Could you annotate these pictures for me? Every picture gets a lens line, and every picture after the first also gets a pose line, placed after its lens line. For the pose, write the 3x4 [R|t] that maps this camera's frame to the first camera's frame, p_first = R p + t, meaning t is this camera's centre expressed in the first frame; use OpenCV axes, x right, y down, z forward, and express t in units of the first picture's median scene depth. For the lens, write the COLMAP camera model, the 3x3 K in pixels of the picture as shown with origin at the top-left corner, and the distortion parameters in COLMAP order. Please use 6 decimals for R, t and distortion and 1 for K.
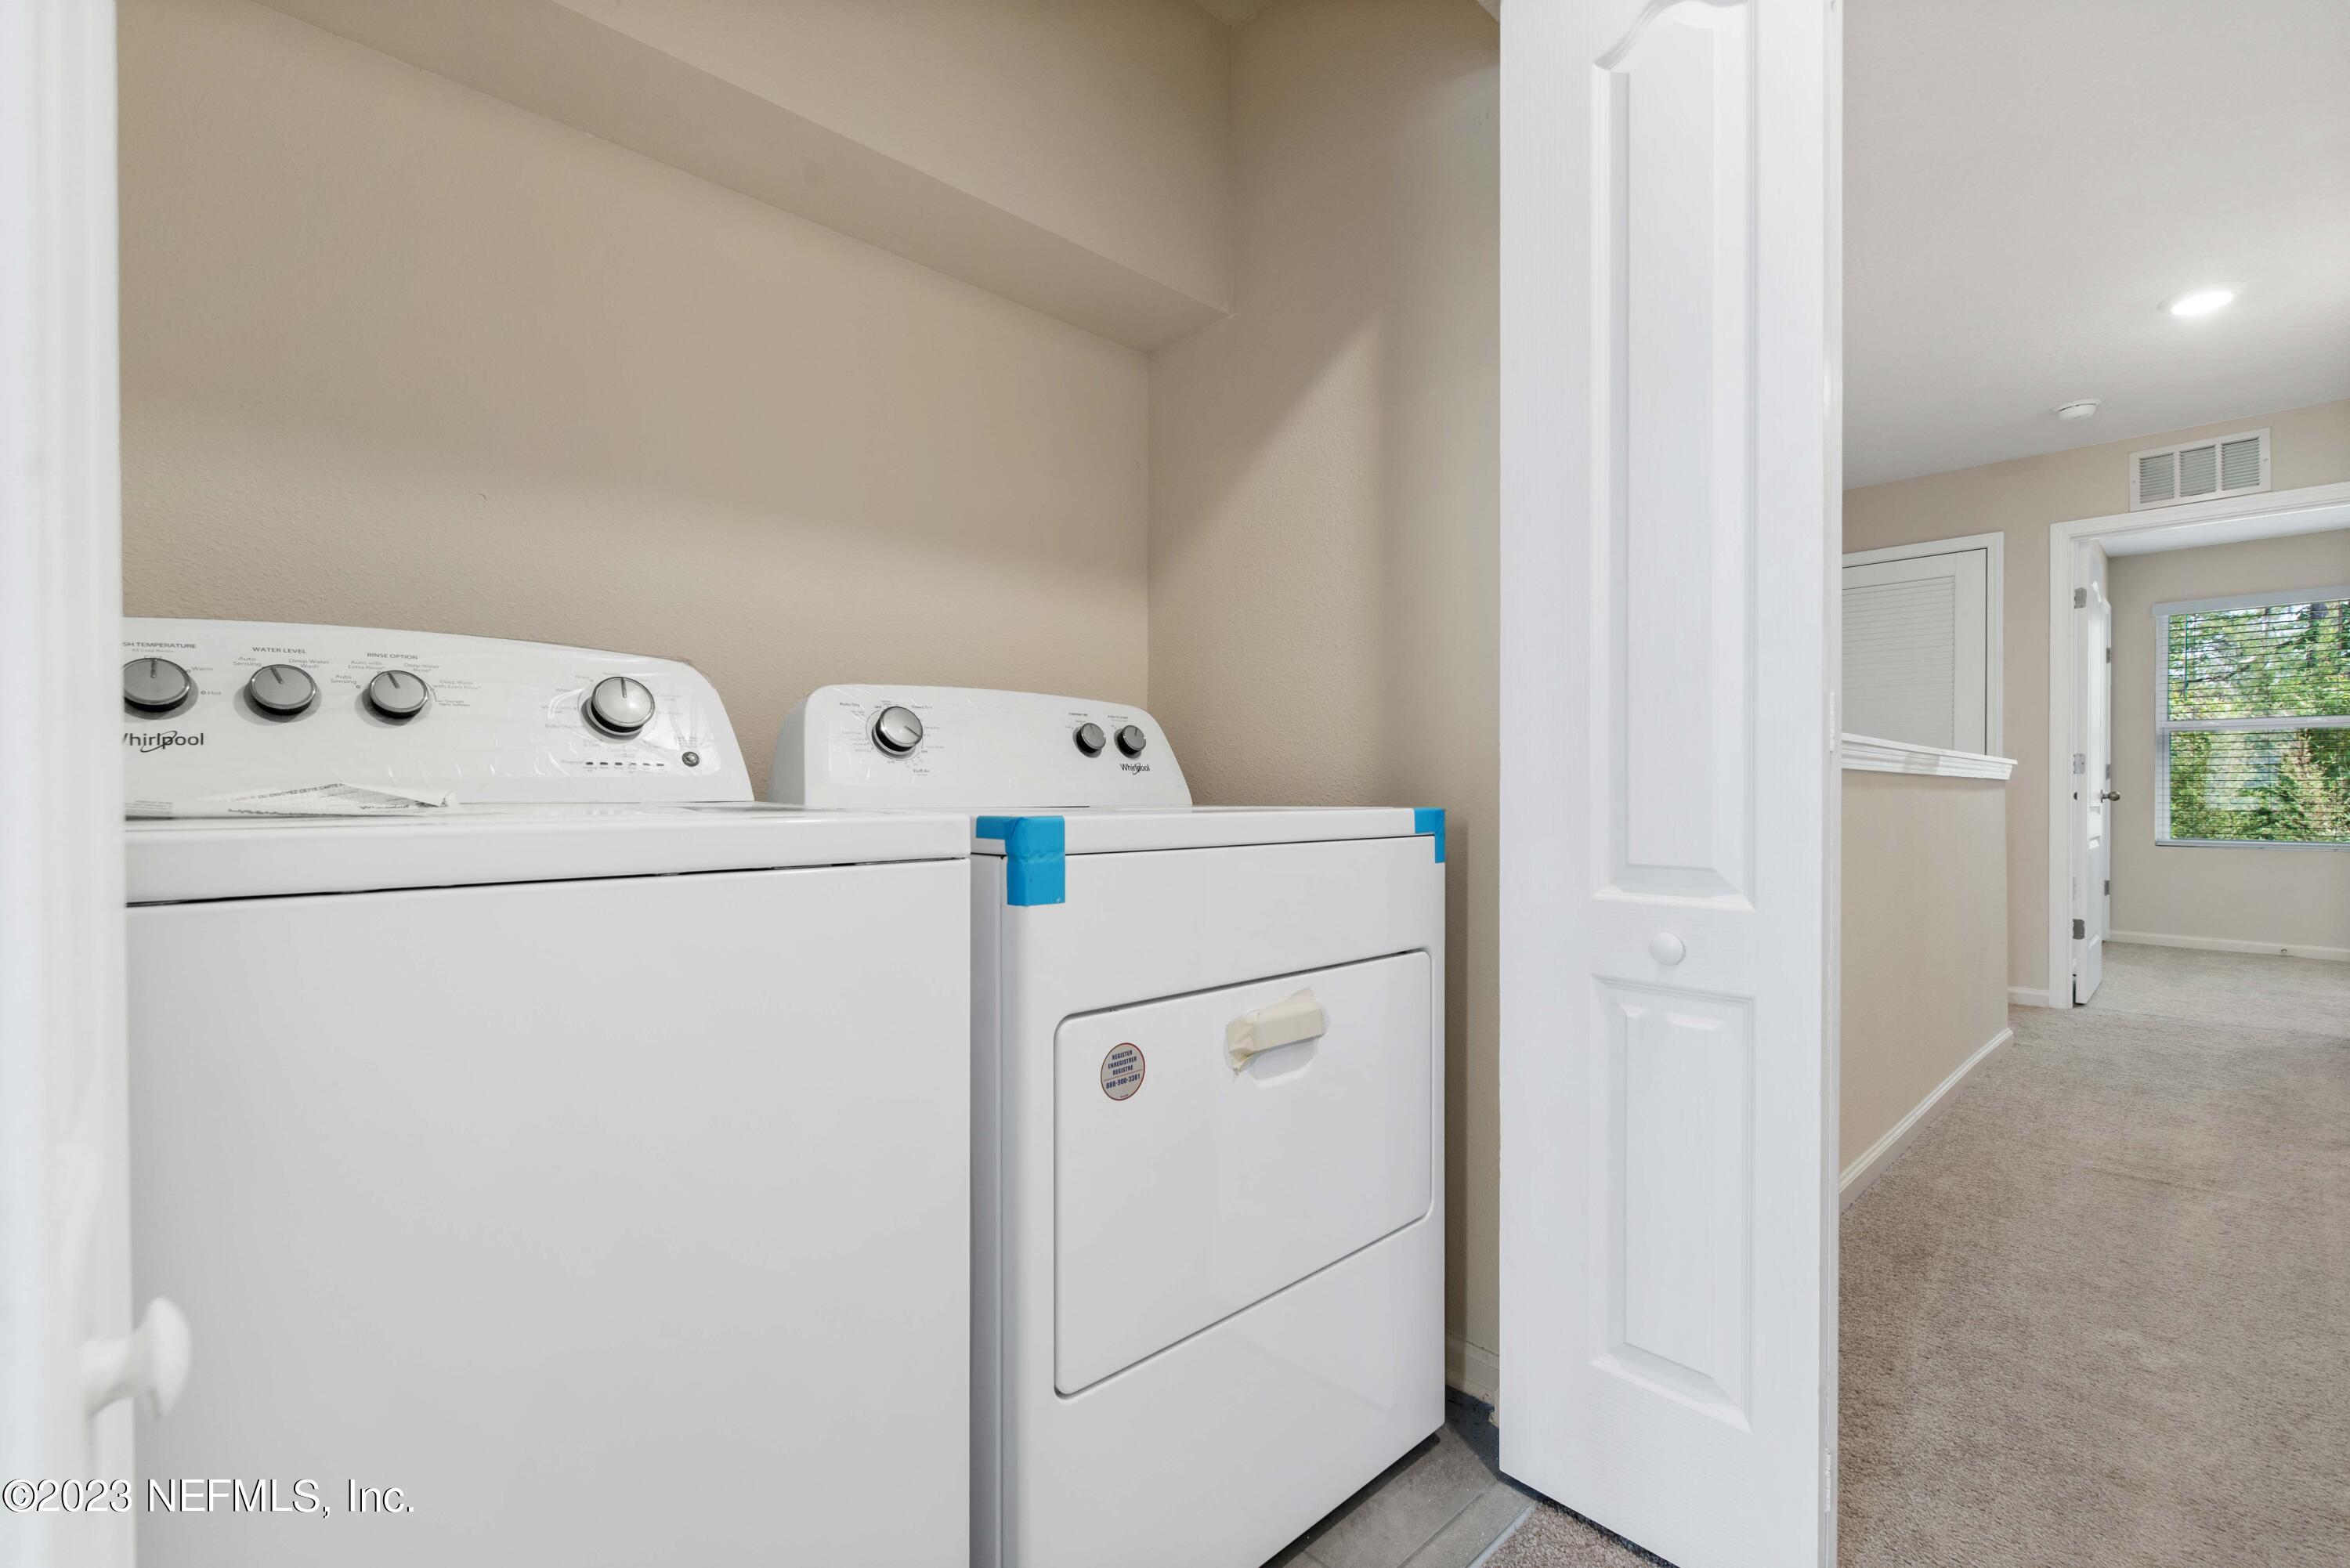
lens RADIAL K [[1009.2, 0, 1175.0], [0, 1009.2, 784.0], [0, 0, 1]] dist [0.001032, 0.000274]
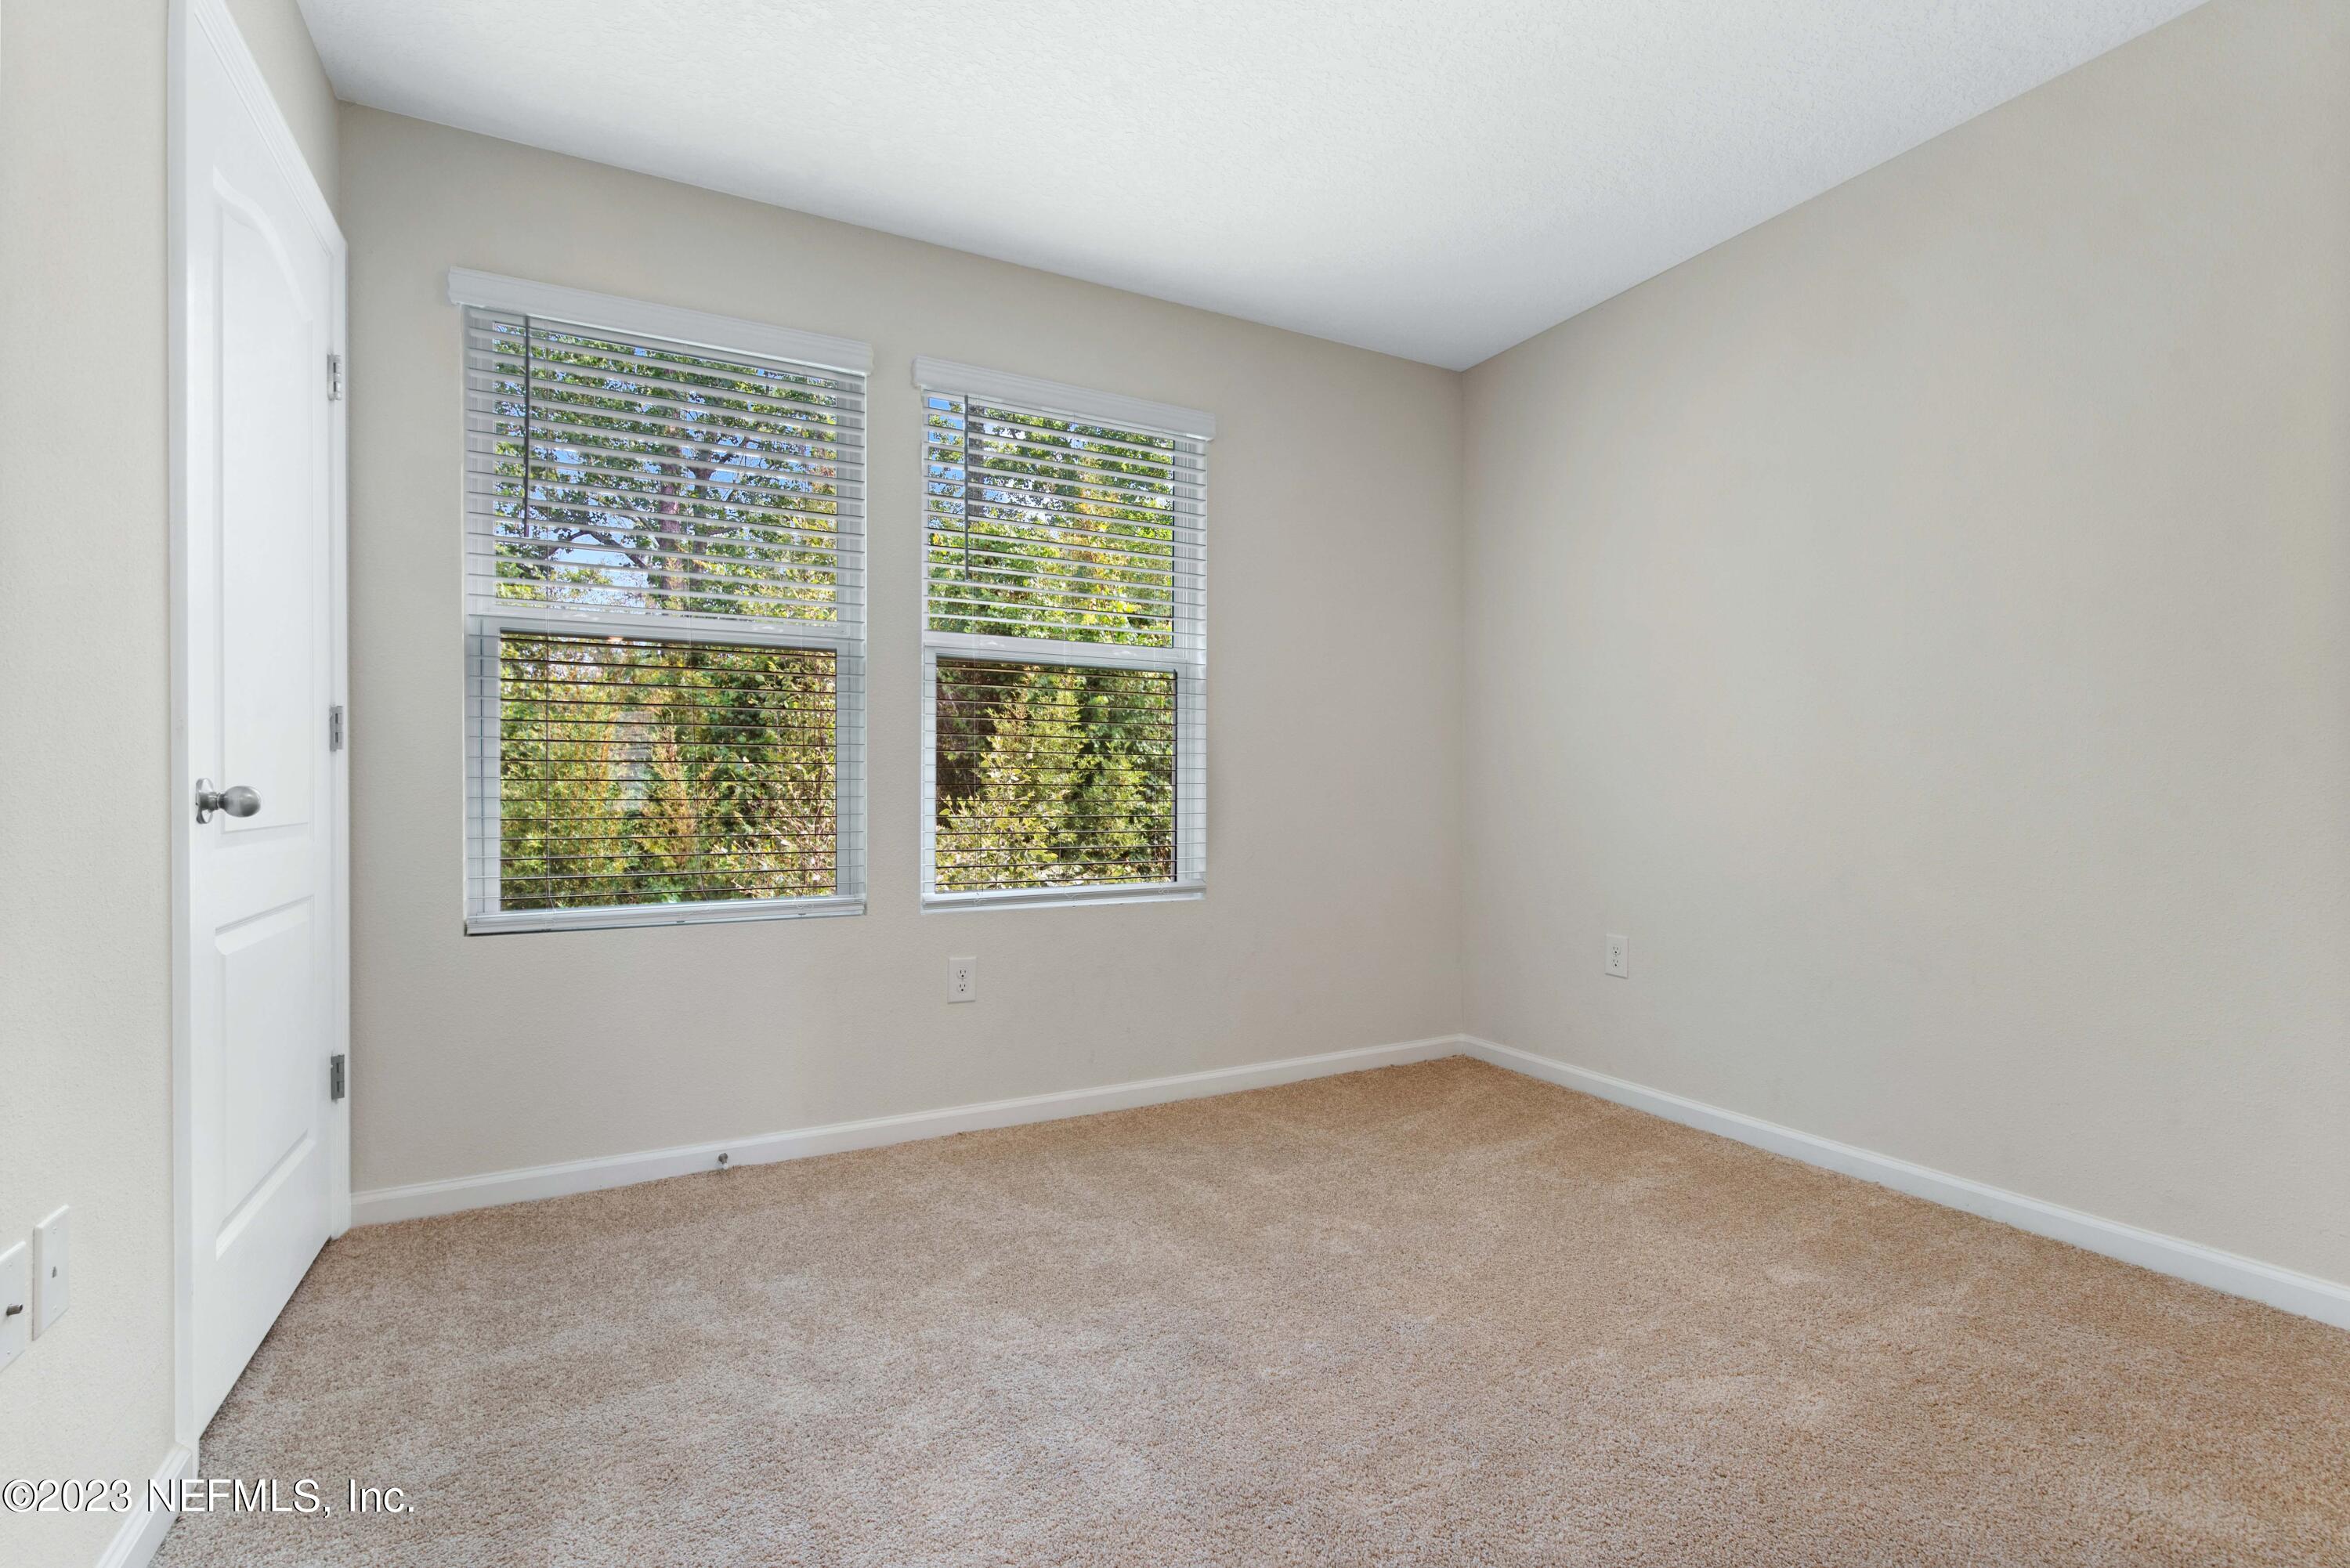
lens RADIAL K [[1064.8, 0, 1175.0], [0, 1064.8, 784.0], [0, 0, 1]] dist [-0.001865, -0.000218]
pose [[0.265472, -0.004265, 0.964109, 0.650295], [0.010894, 0.999940, 0.001424, 0.008523], [-0.964057, 0.010125, 0.265503, 0.632405]]
